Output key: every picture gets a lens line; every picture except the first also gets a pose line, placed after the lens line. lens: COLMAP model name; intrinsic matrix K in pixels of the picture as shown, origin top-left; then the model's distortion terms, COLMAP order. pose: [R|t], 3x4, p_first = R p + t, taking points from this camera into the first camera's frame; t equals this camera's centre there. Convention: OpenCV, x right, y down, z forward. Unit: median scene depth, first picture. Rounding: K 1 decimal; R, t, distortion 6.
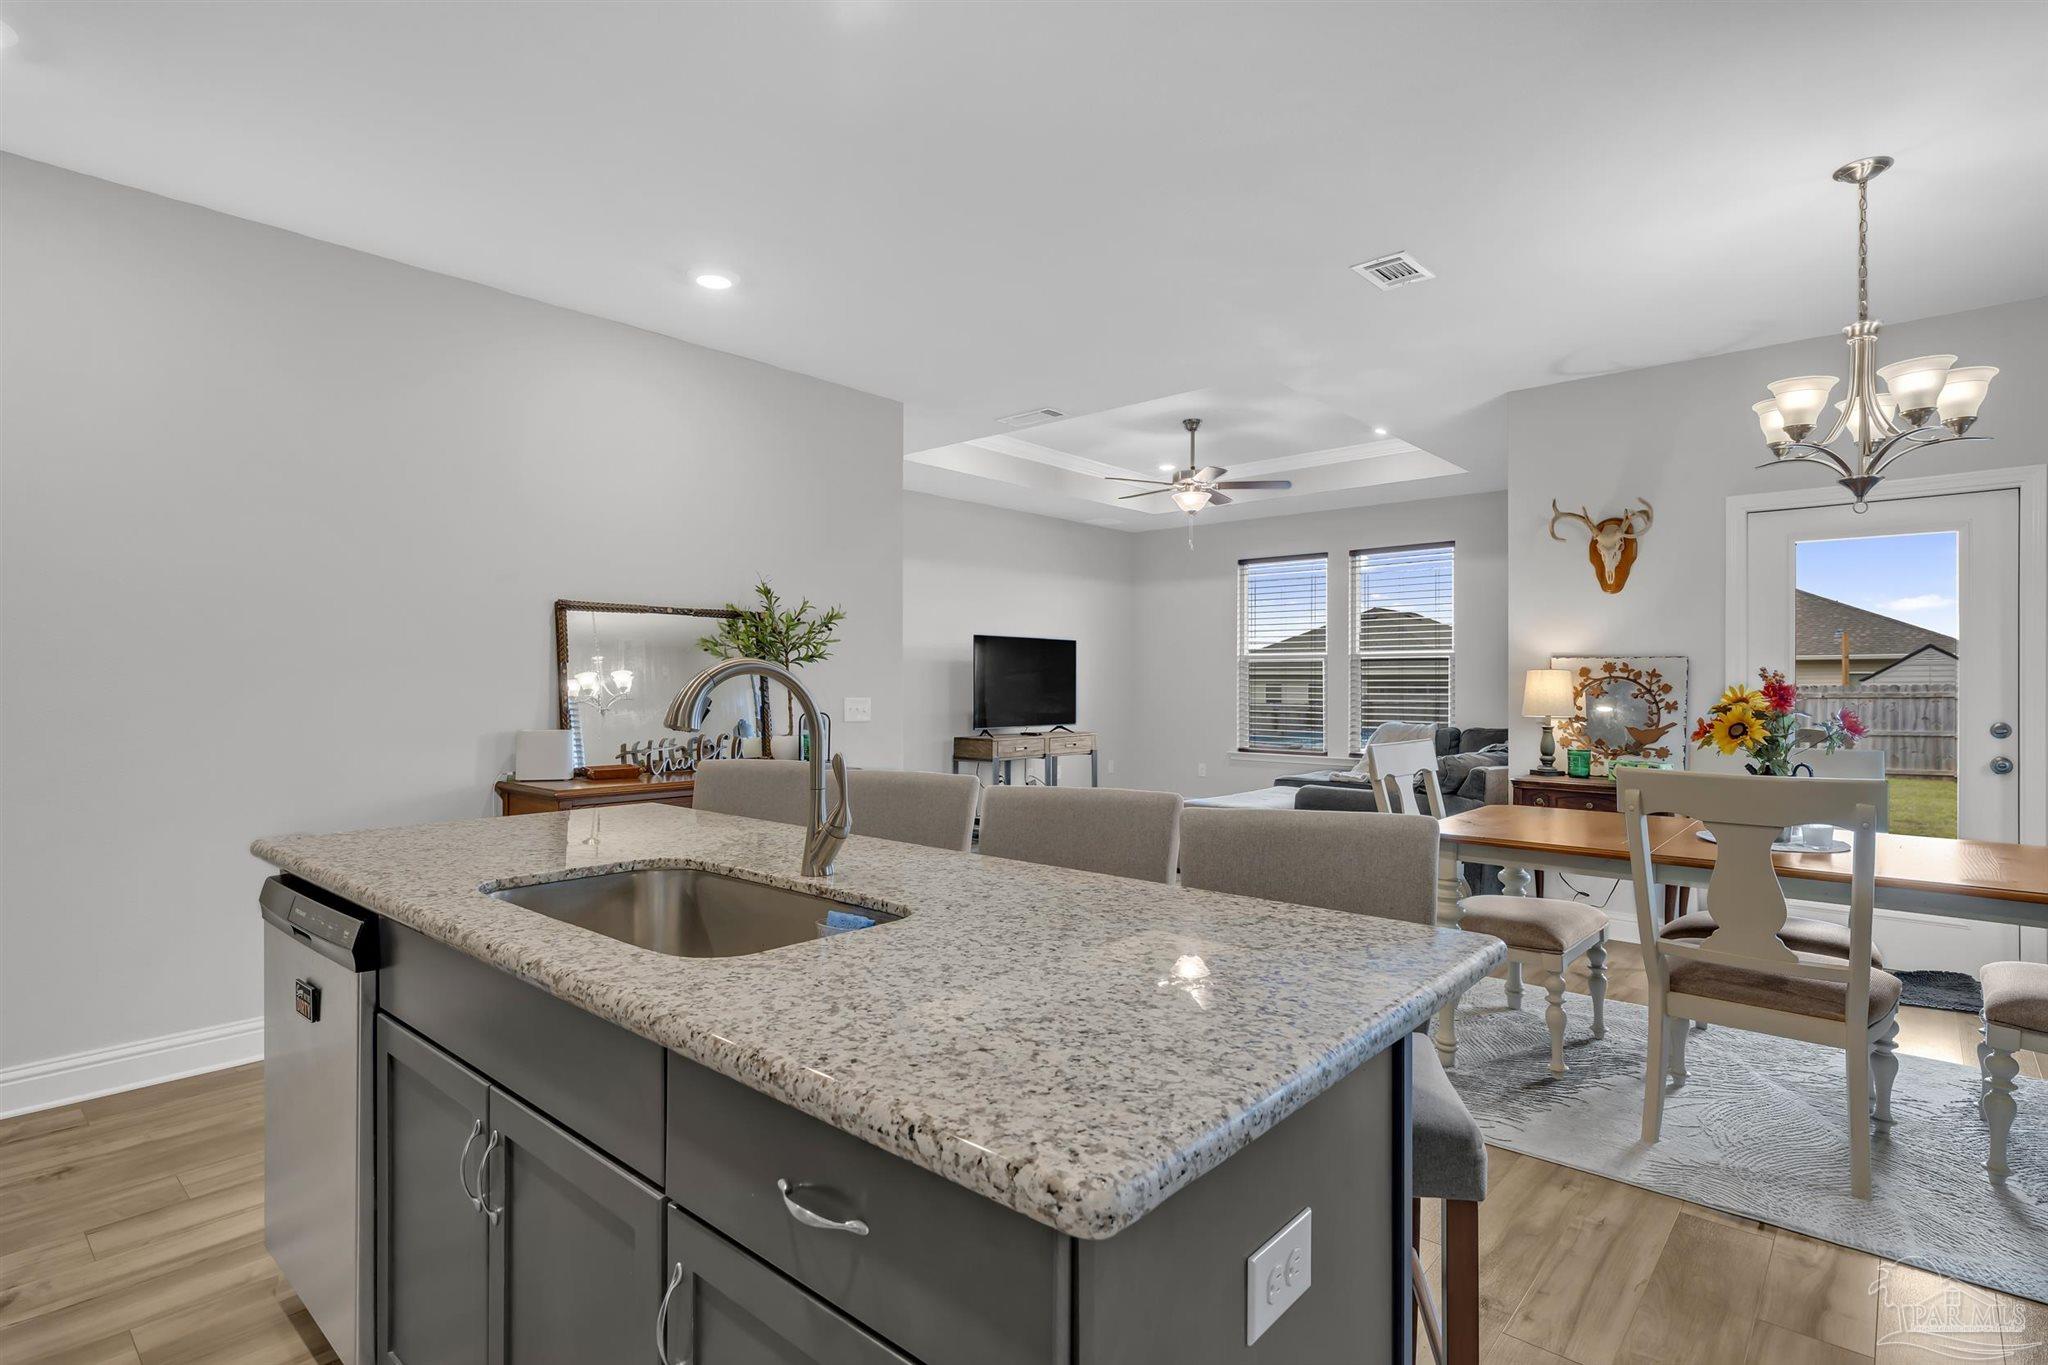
lens RADIAL K [[1022.7, 0, 1024.0], [0, 1022.7, 682.5], [0, 0, 1]] dist [0.001261, -0.000034]
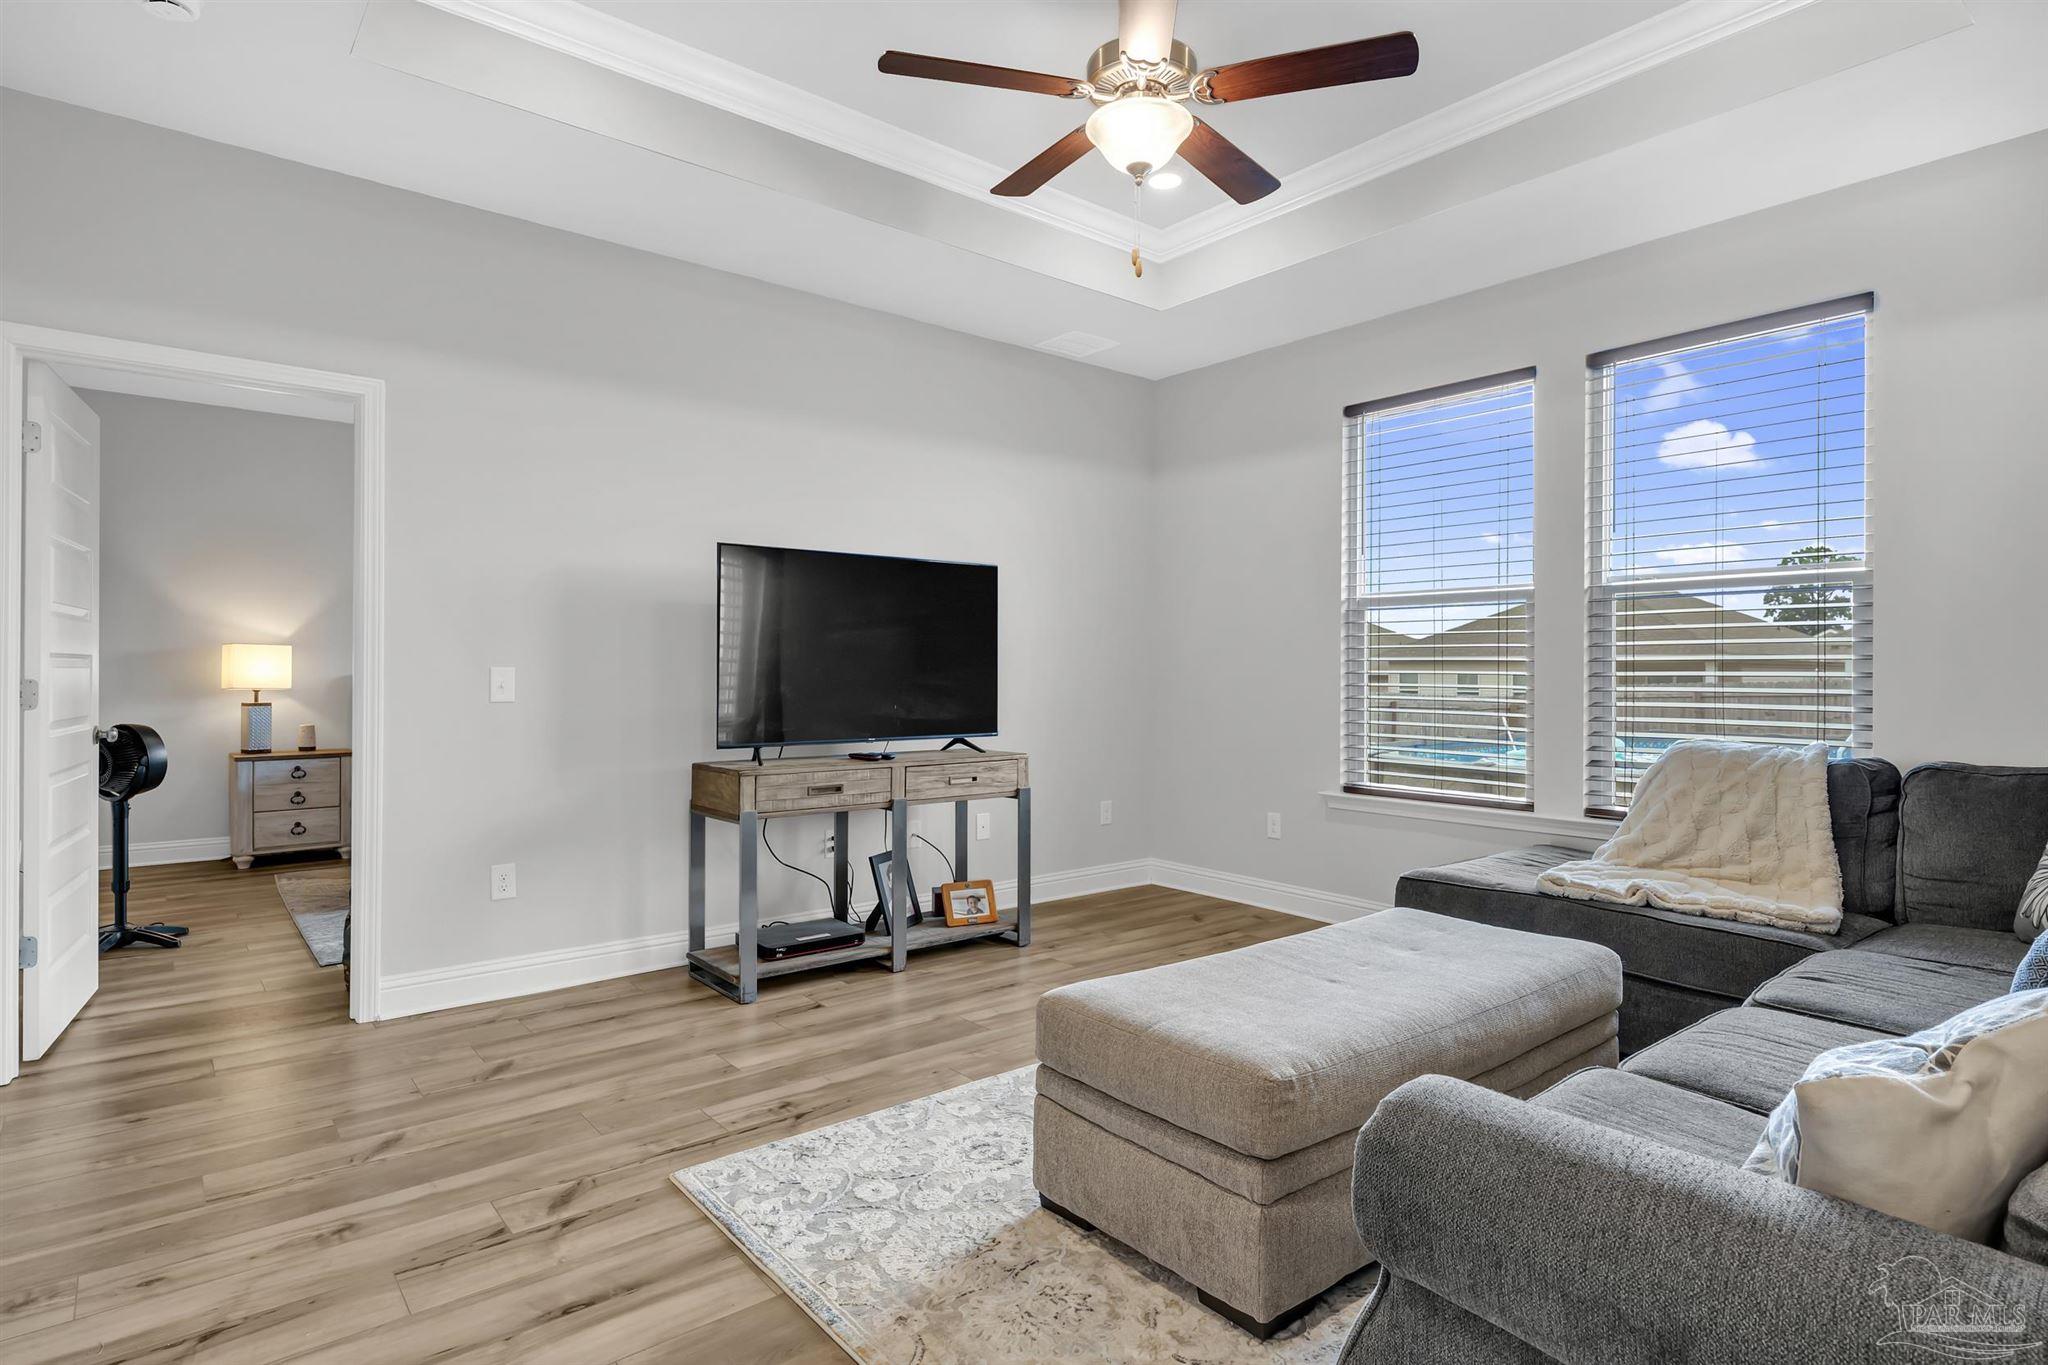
lens RADIAL K [[1064.5, 0, 1024.0], [0, 1064.5, 682.5], [0, 0, 1]] dist [-0.001315, -0.000383]
pose [[0.987037, 0.003146, -0.160465, 0.148599], [-0.001714, 0.999957, 0.009062, 0.010248], [0.160486, -0.008669, 0.987000, 0.495698]]
